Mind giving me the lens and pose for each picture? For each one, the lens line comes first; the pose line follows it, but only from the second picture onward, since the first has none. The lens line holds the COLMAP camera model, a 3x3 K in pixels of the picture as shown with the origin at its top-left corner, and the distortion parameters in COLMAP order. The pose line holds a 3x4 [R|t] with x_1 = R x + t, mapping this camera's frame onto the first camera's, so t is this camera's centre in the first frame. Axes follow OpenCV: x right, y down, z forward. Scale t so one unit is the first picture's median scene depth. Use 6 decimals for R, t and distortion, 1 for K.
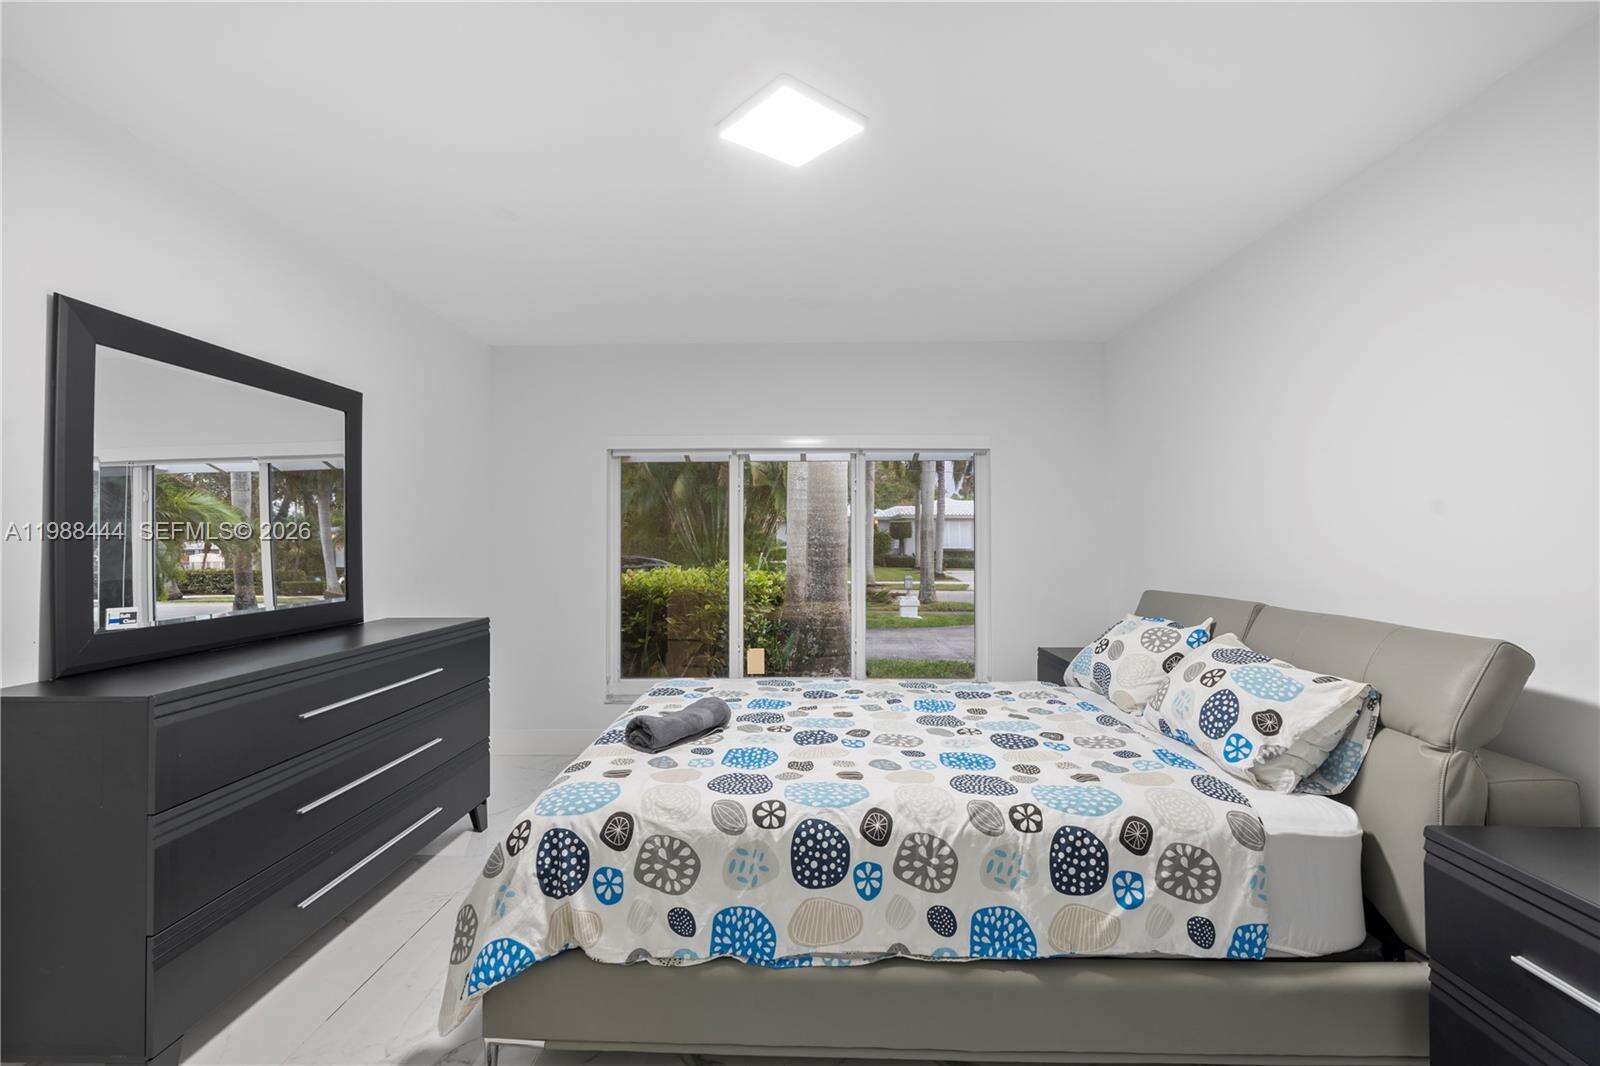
lens RADIAL K [[734.1, 0, 797.6], [0, 734.1, 529.2], [0, 0, 1]] dist [-0.005825, 0.001619]
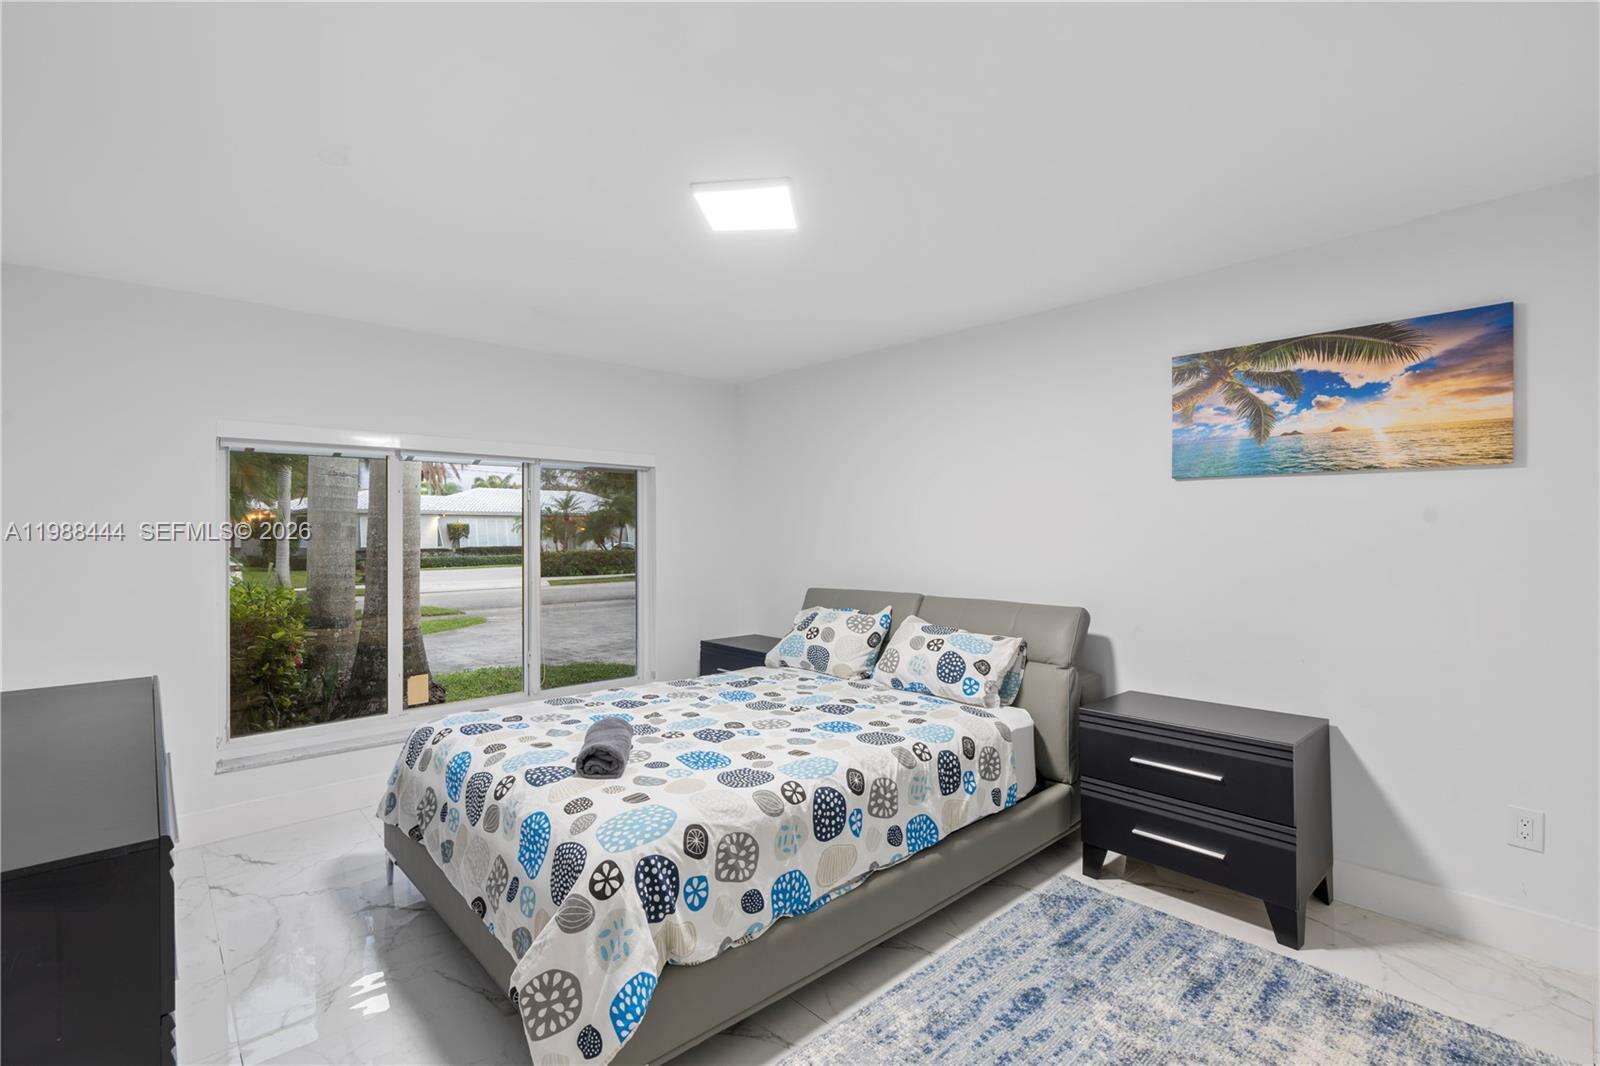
lens RADIAL K [[734.1, 0, 790.7], [0, 734.1, 533.5], [0, 0, 1]] dist [-0.005825, 0.001619]
pose [[0.725454, -0.002218, 0.688267, -0.896145], [-0.006510, 0.999928, 0.010085, -0.055644], [-0.688240, -0.011797, 0.725387, 0.125577]]
